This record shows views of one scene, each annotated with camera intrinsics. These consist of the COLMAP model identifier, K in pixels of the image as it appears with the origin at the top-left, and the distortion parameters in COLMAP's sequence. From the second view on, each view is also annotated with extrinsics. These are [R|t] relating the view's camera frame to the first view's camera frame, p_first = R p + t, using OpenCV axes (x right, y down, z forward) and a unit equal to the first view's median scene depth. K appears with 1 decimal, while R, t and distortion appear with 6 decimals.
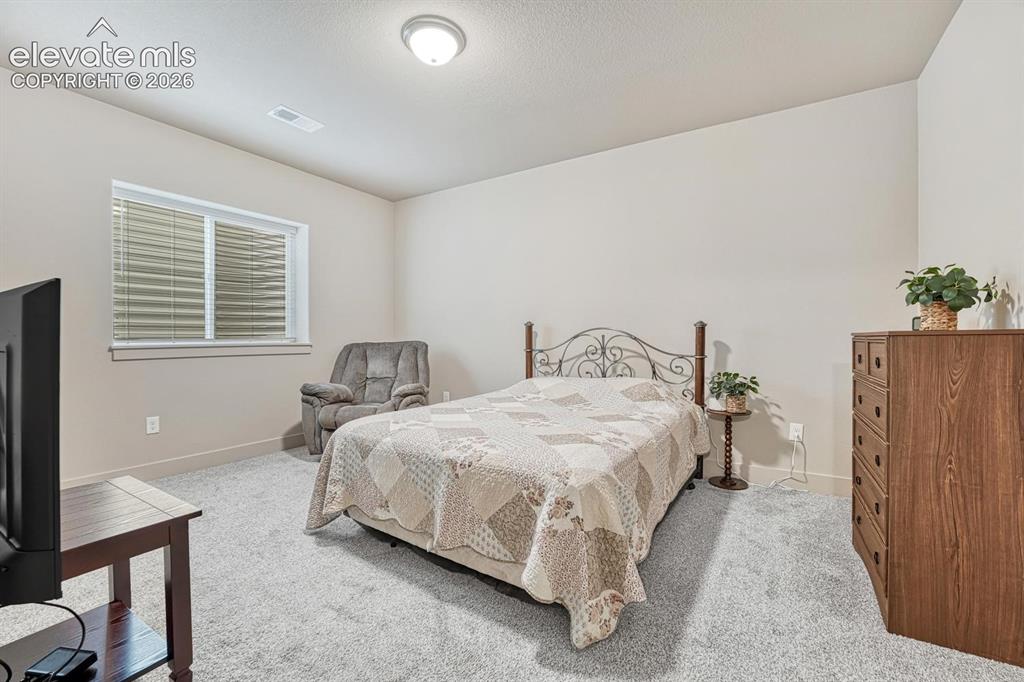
lens RADIAL K [[431.3, 0, 512.0], [0, 431.3, 341.0], [0, 0, 1]] dist [-0.029651, 0.000513]
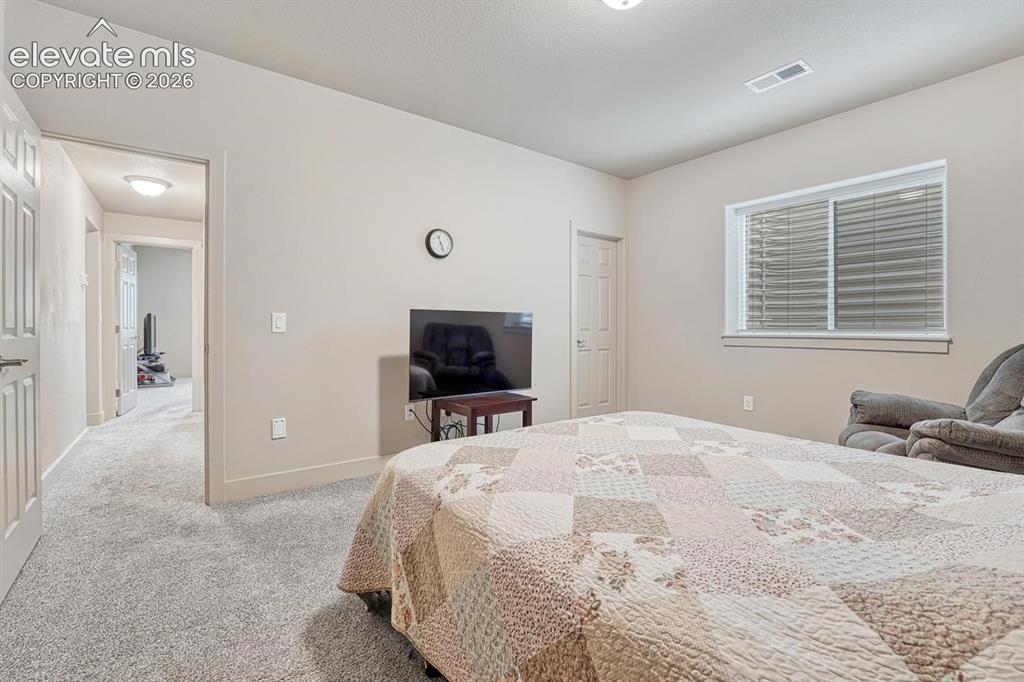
lens RADIAL K [[442.6, 0, 509.0], [0, 442.6, 338.2], [0, 0, 1]] dist [-0.021029, 0.000736]
pose [[-0.375808, 0.016076, -0.926558, 0.449746], [-0.012628, 0.999668, 0.022467, 0.000105], [0.926611, 0.020144, -0.375480, 0.722152]]
